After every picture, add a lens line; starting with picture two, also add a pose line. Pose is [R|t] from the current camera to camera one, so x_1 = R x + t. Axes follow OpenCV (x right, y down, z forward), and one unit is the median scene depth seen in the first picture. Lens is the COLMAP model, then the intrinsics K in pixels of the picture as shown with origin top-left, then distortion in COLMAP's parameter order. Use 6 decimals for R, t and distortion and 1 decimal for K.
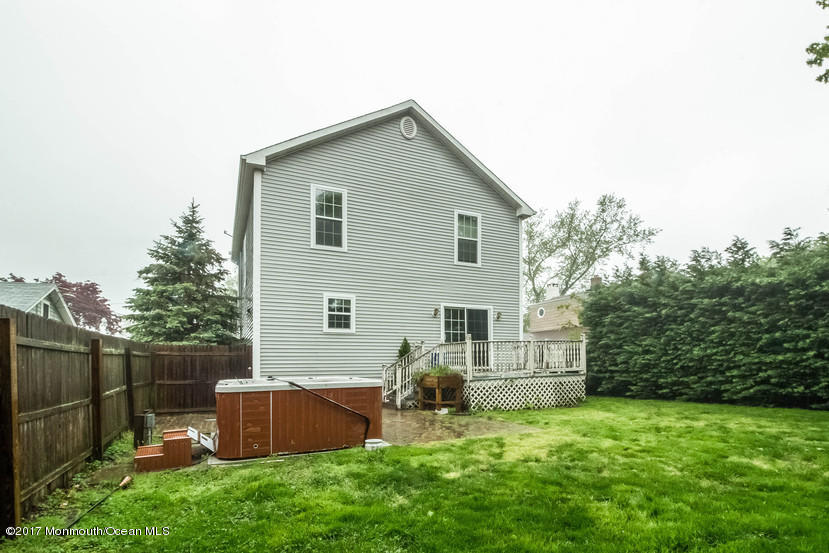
lens RADIAL K [[408.1, 0, 415.9], [0, 408.1, 272.6], [0, 0, 1]] dist [-0.004863, -0.000676]
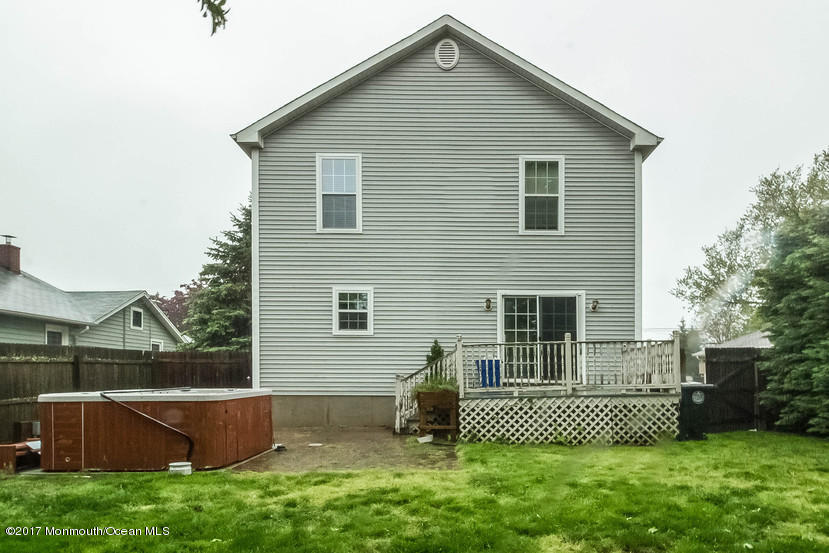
lens RADIAL K [[541.1, 0, 441.3], [0, 541.1, 274.8], [0, 0, 1]] dist [0.002950, 0.000258]
pose [[0.906819, -0.065717, -0.416366, 0.464043], [0.081819, 0.996428, 0.020925, 0.023468], [0.413503, -0.053042, 0.908956, 0.122106]]
